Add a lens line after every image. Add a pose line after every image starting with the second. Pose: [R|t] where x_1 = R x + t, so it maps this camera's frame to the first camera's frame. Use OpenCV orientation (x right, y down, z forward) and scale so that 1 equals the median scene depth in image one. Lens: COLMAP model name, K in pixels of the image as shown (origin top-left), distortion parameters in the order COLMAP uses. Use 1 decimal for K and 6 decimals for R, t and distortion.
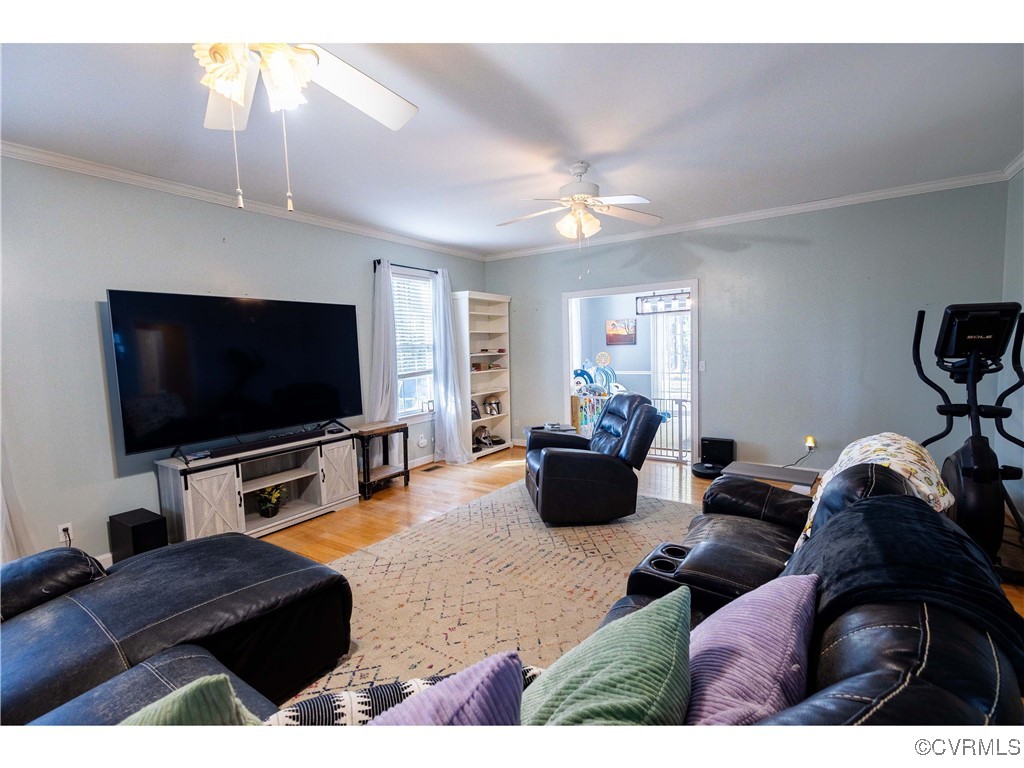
lens RADIAL K [[468.7, 0, 515.9], [0, 468.7, 383.1], [0, 0, 1]] dist [0.007503, -0.001936]
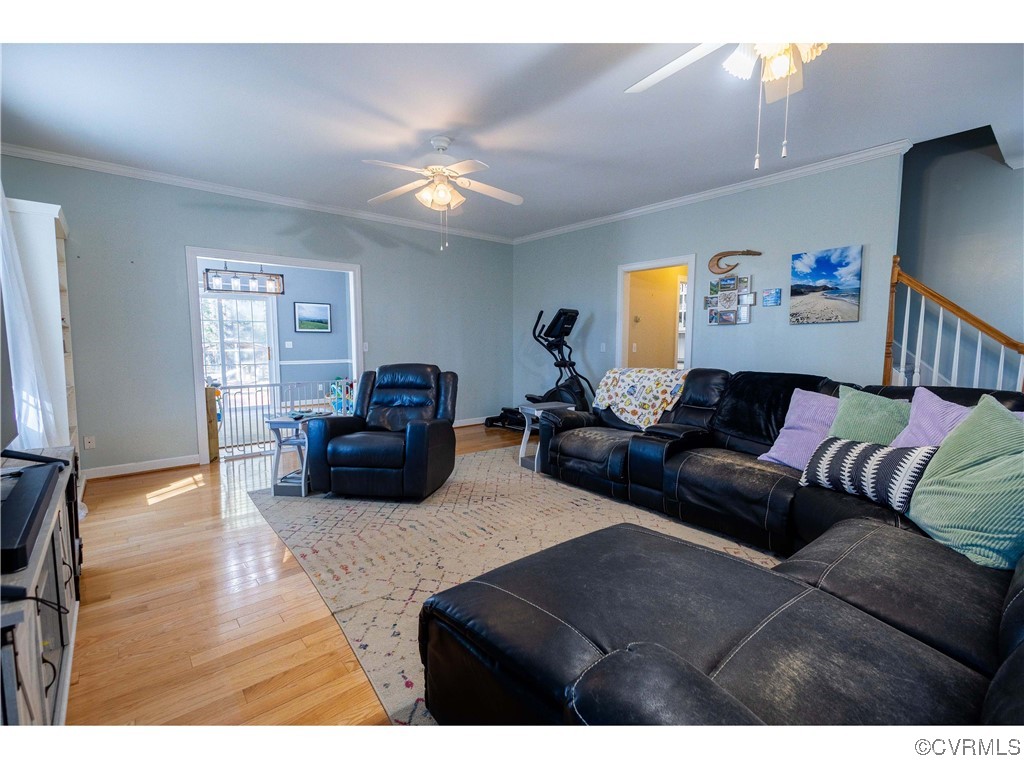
lens RADIAL K [[468.7, 0, 510.2], [0, 468.7, 385.6], [0, 0, 1]] dist [0.007503, -0.001936]
pose [[0.280228, -0.059690, 0.958076, -0.797975], [0.065980, 0.996902, 0.042810, 0.040711], [-0.957663, 0.051217, 0.283298, 0.554344]]
